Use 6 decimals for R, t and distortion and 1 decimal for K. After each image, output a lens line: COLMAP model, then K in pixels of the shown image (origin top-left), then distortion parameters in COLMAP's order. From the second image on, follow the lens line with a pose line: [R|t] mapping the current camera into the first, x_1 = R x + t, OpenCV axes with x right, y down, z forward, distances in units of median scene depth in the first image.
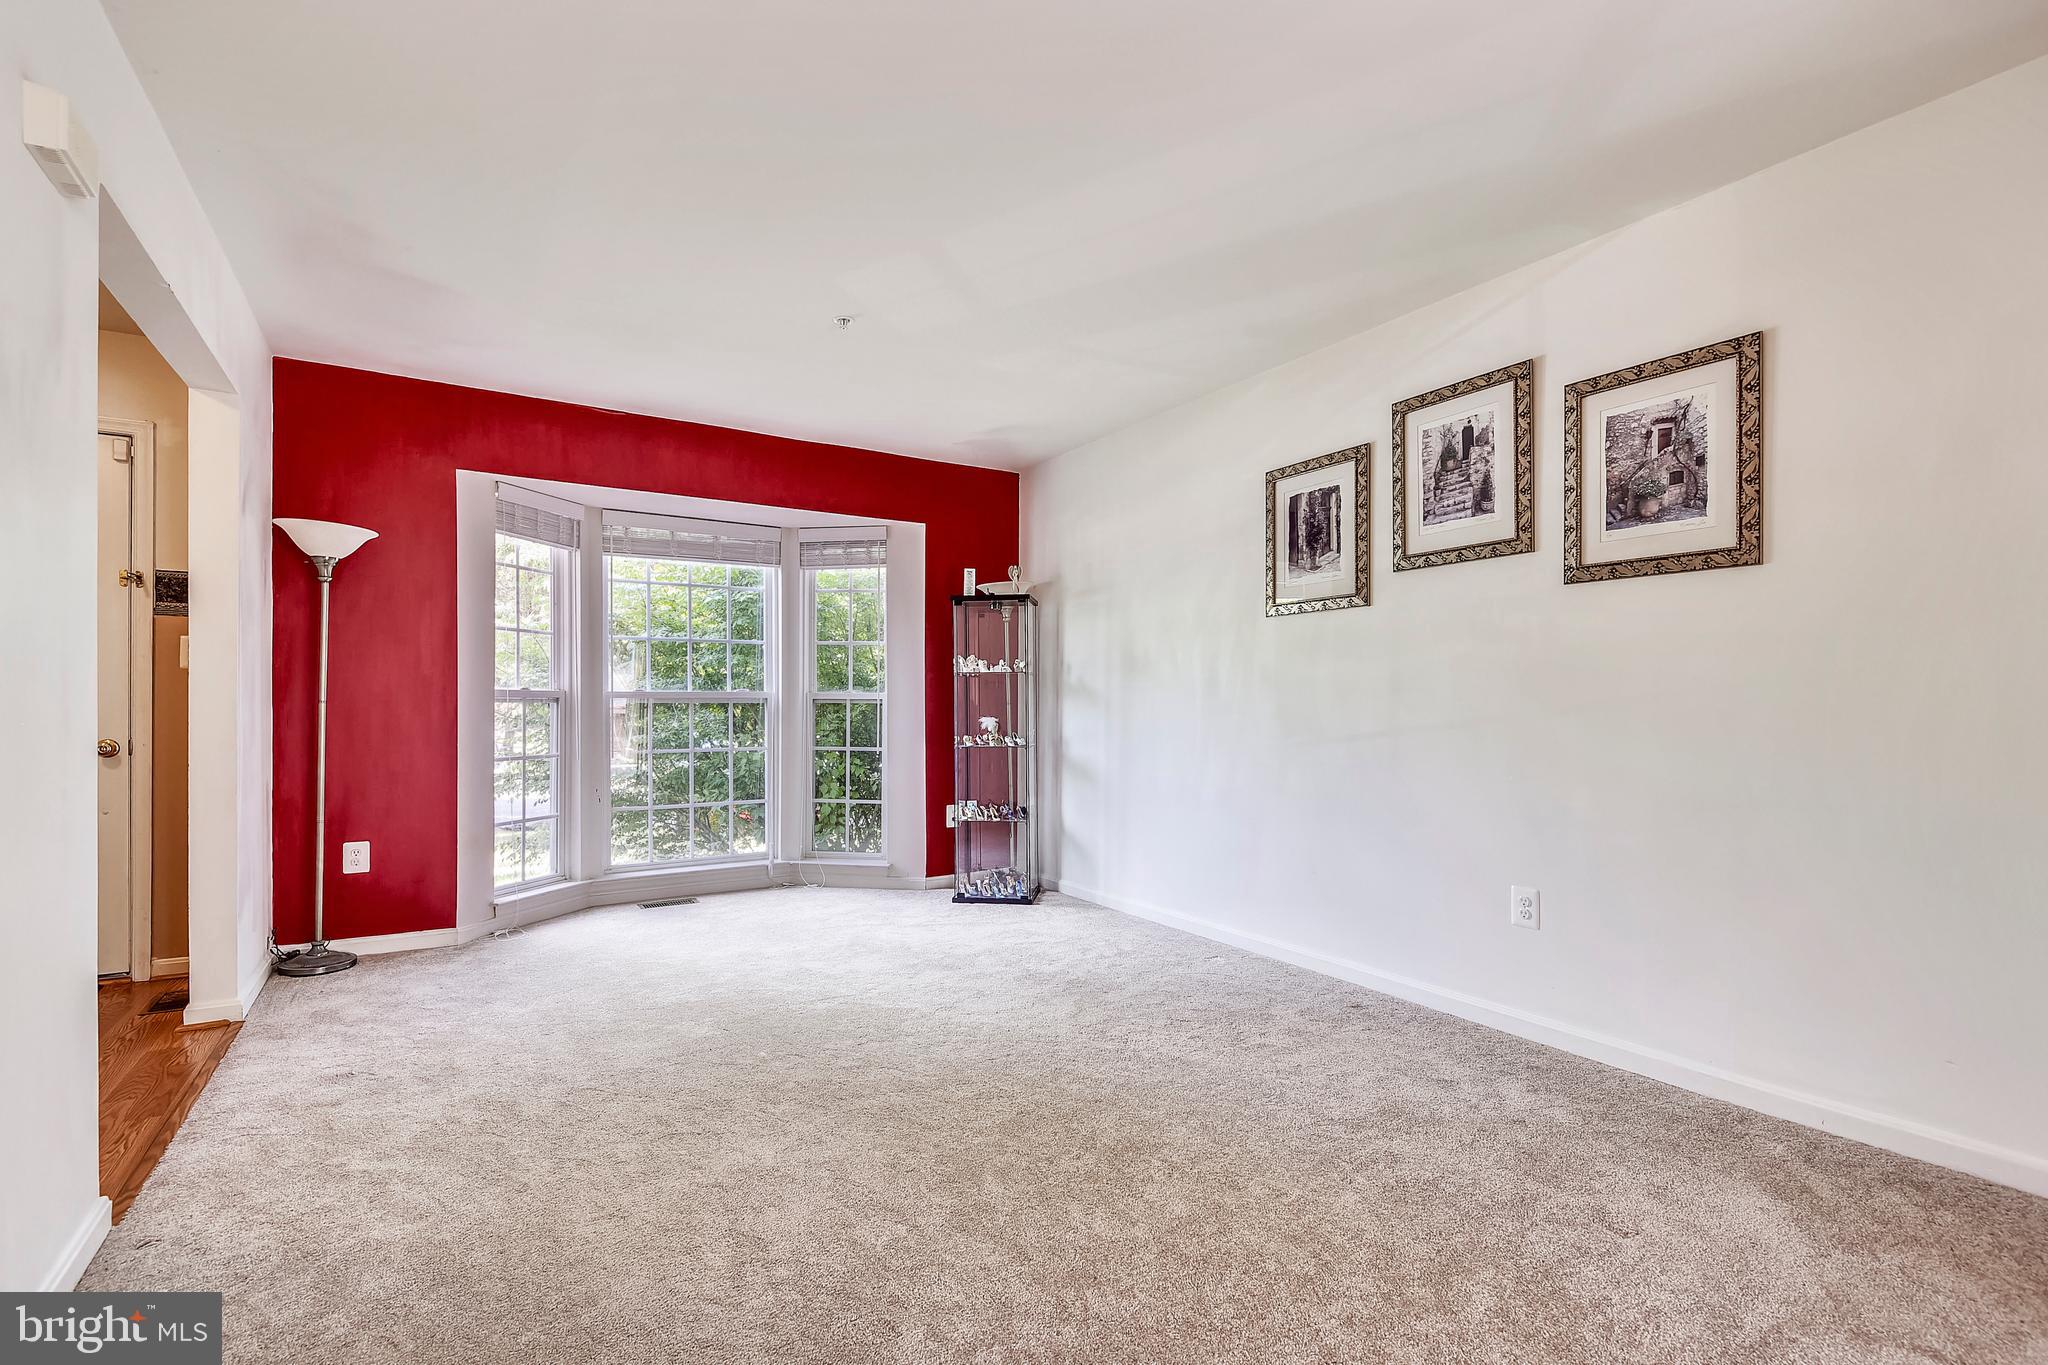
lens RADIAL K [[919.6, 0, 1021.9], [0, 919.6, 703.5], [0, 0, 1]] dist [-0.001445, -0.000228]
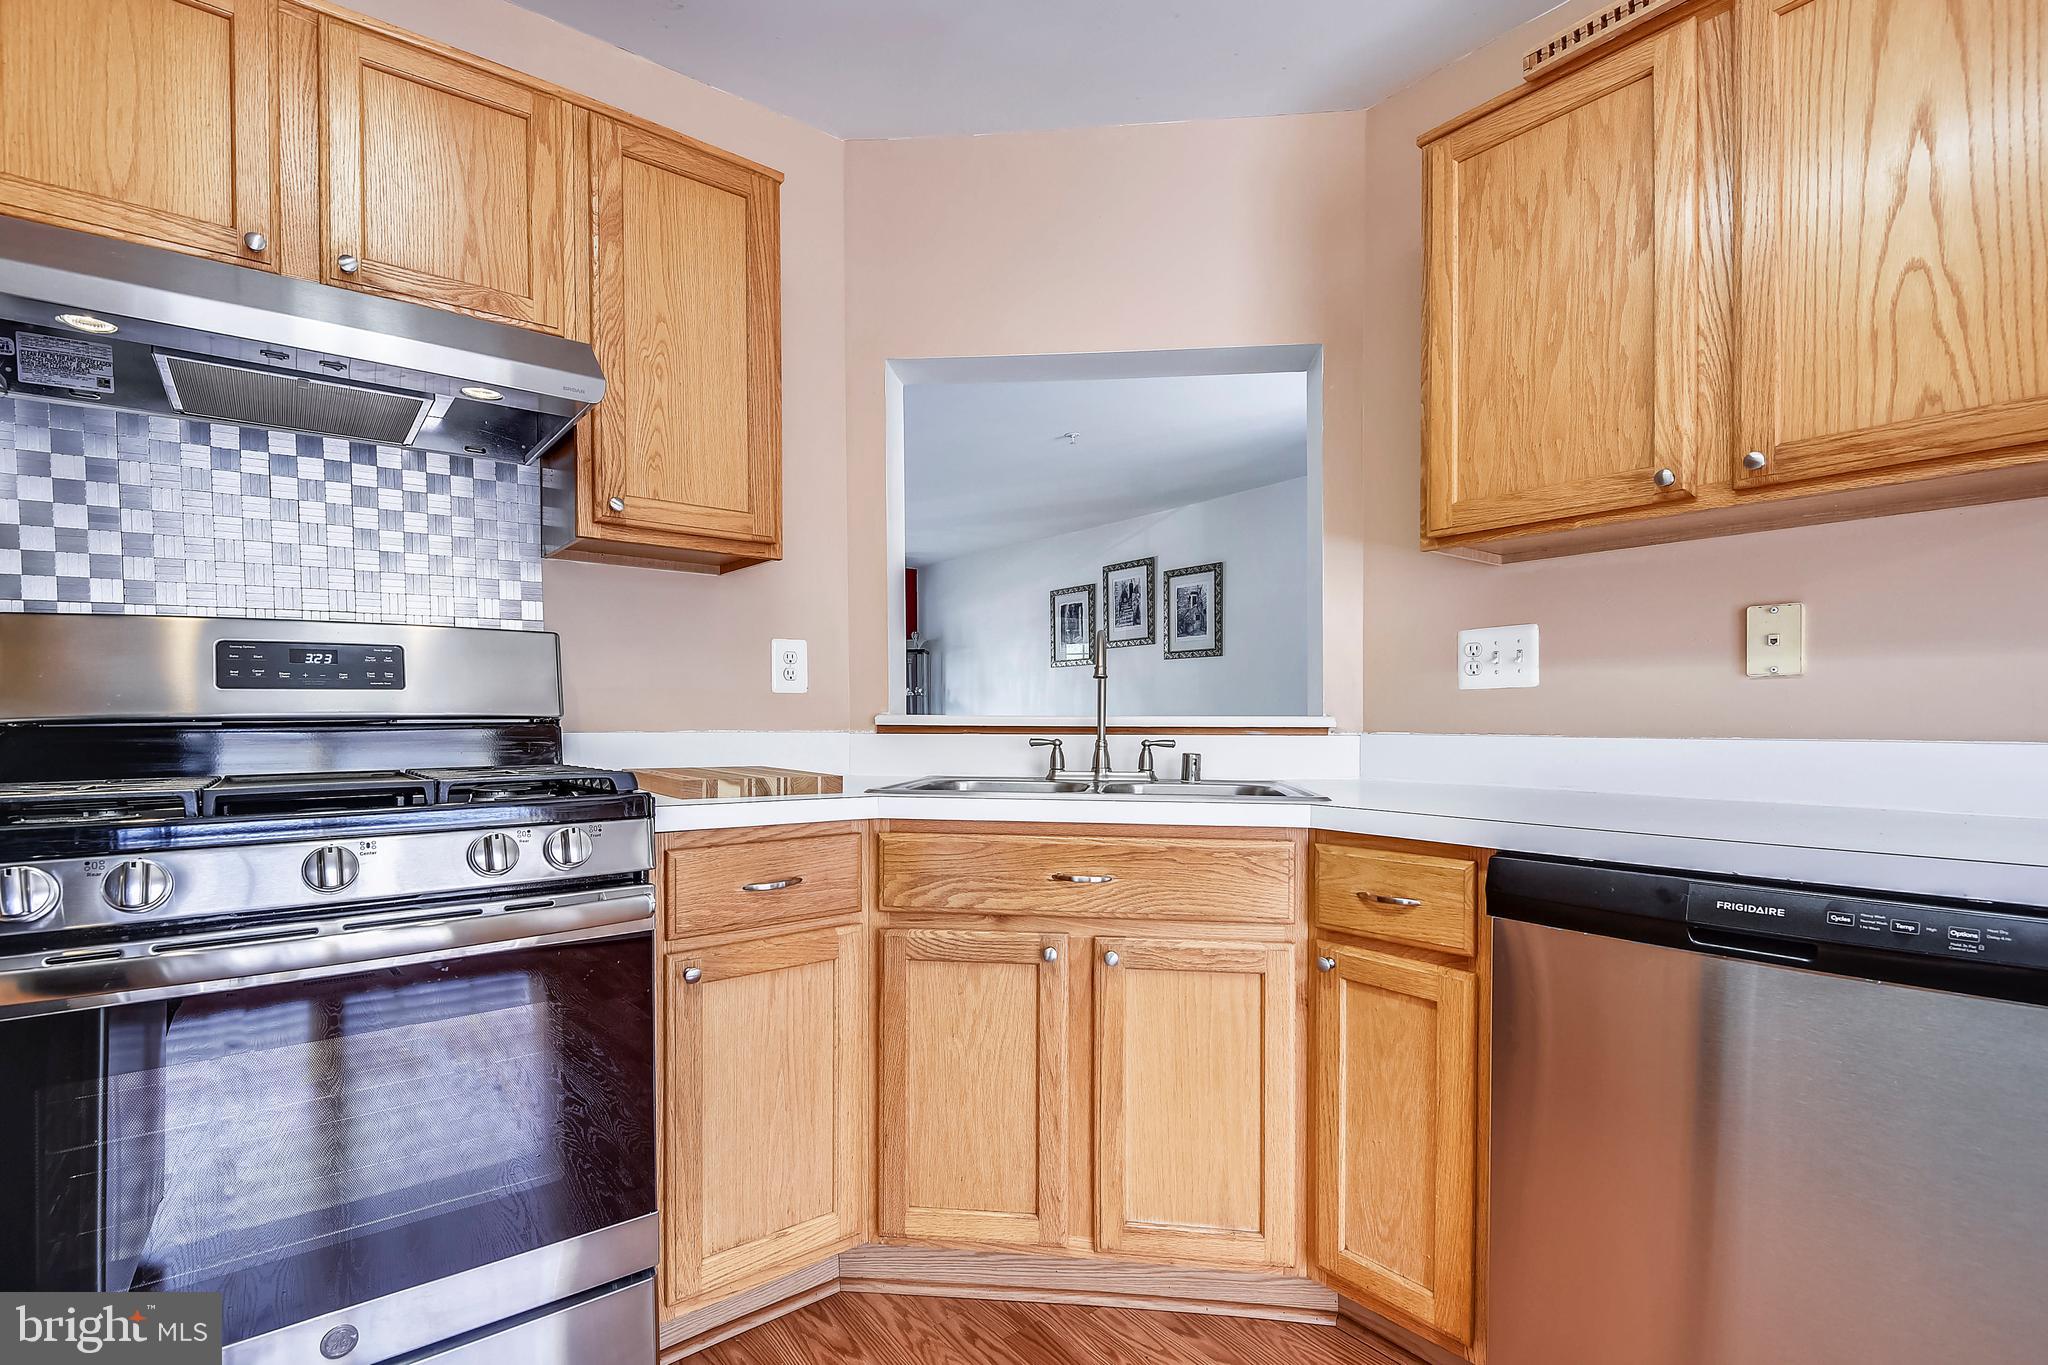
lens RADIAL K [[942.2, 0, 1019.6], [0, 942.2, 717.1], [0, 0, 1]] dist [0.003702, -0.000472]
pose [[0.993627, -0.005123, 0.112603, -0.017362], [0.004953, 0.999986, 0.001789, 0.004211], [-0.112611, -0.001220, 0.993638, -0.928391]]
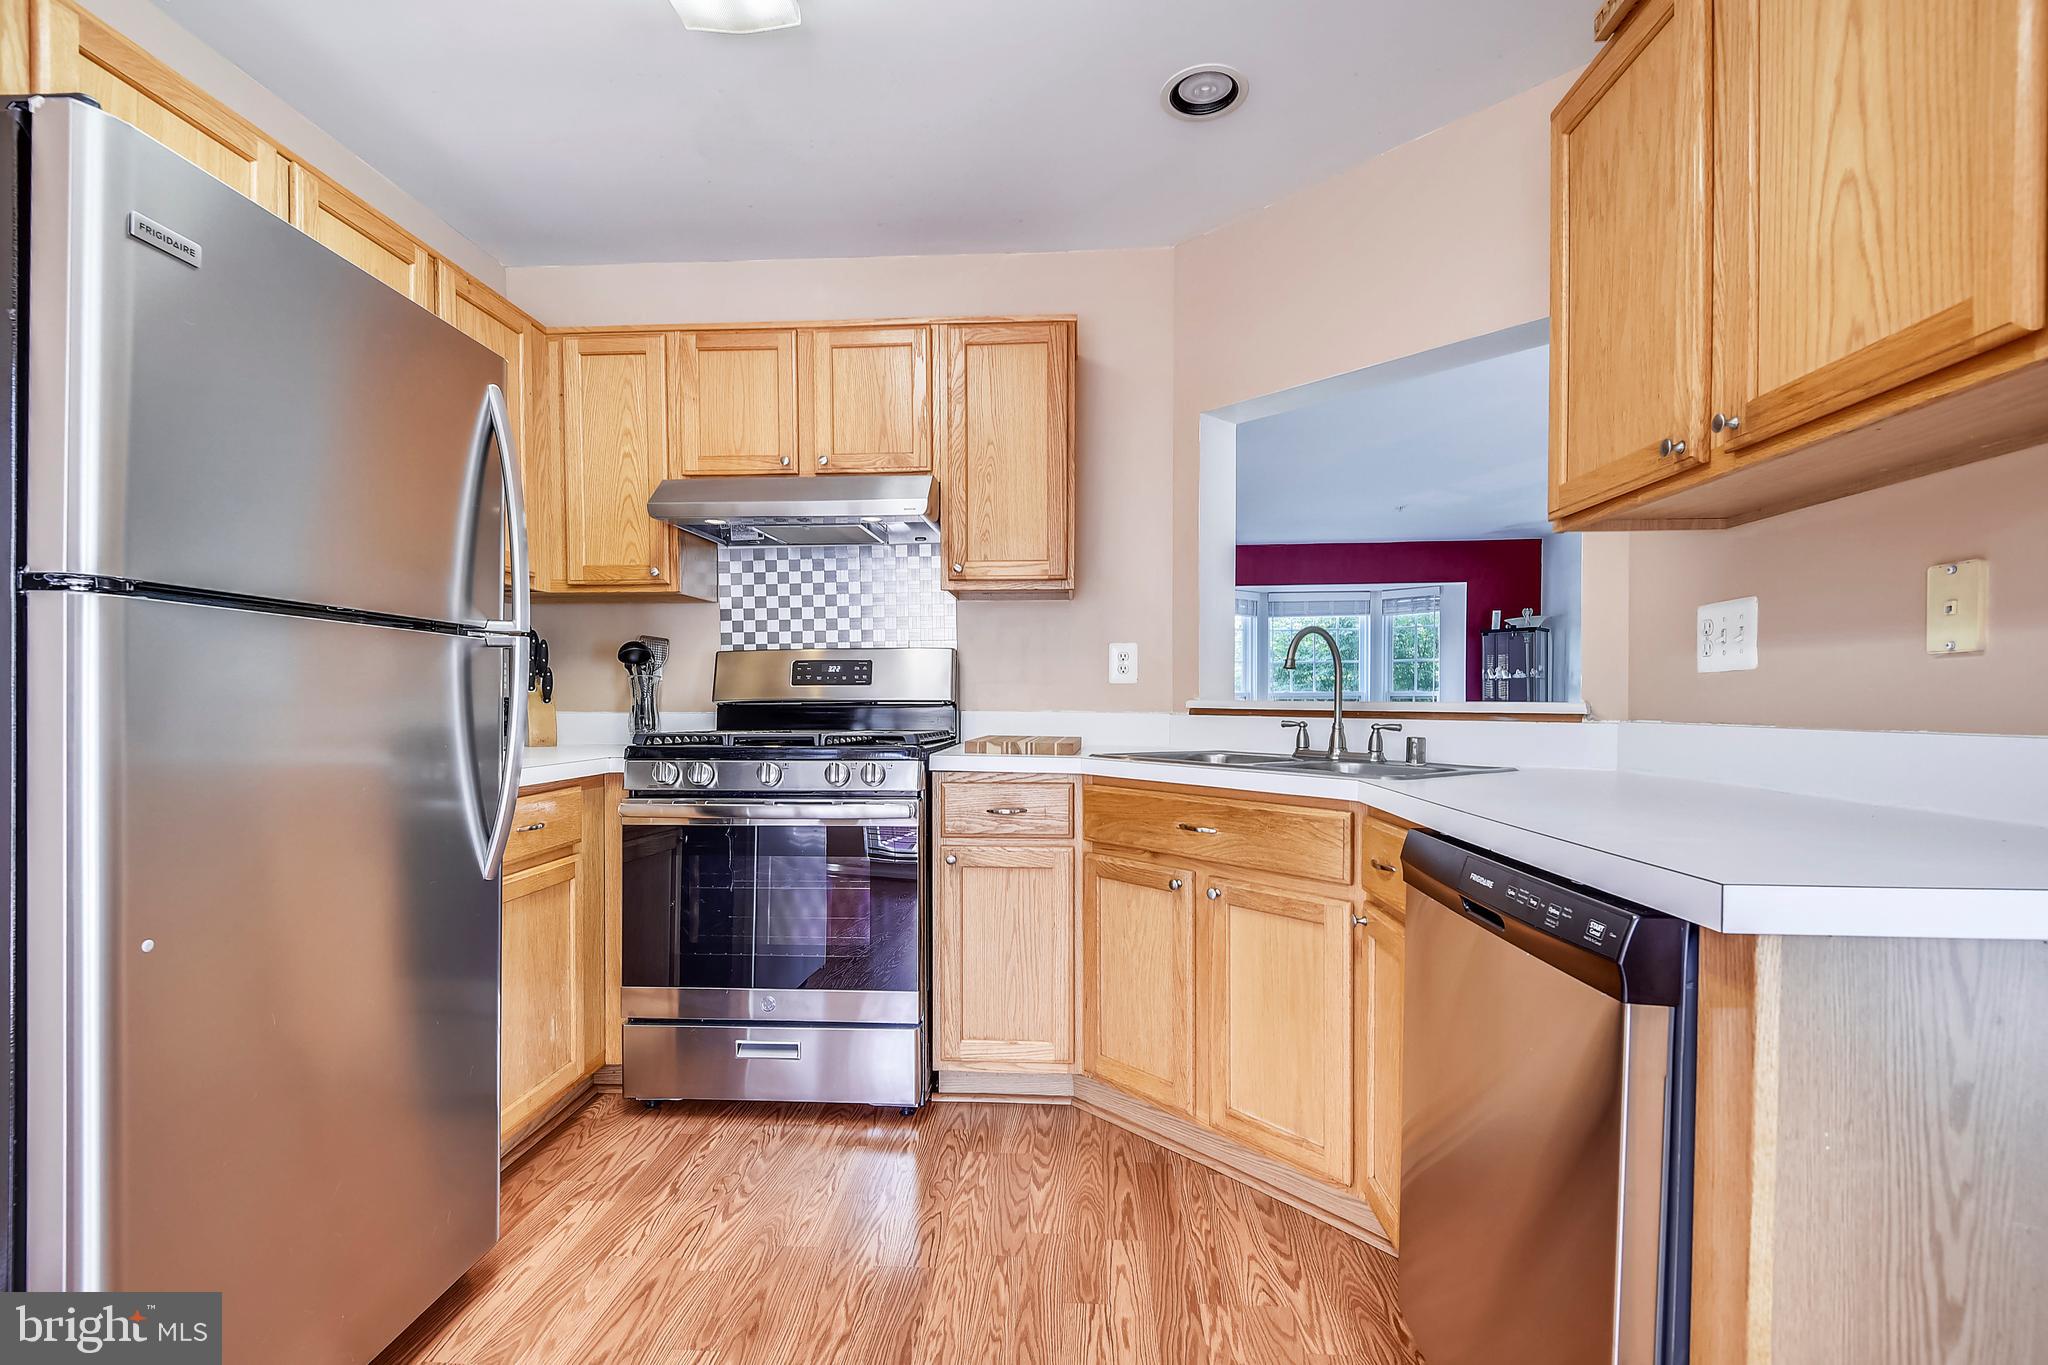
lens RADIAL K [[919.6, 0, 1021.9], [0, 919.6, 703.5], [0, 0, 1]] dist [-0.001445, -0.000228]
pose [[0.815949, -0.000488, -0.578123, 0.254731], [0.002590, 0.999993, 0.002812, 0.003965], [0.578117, -0.003792, 0.815945, -0.993222]]
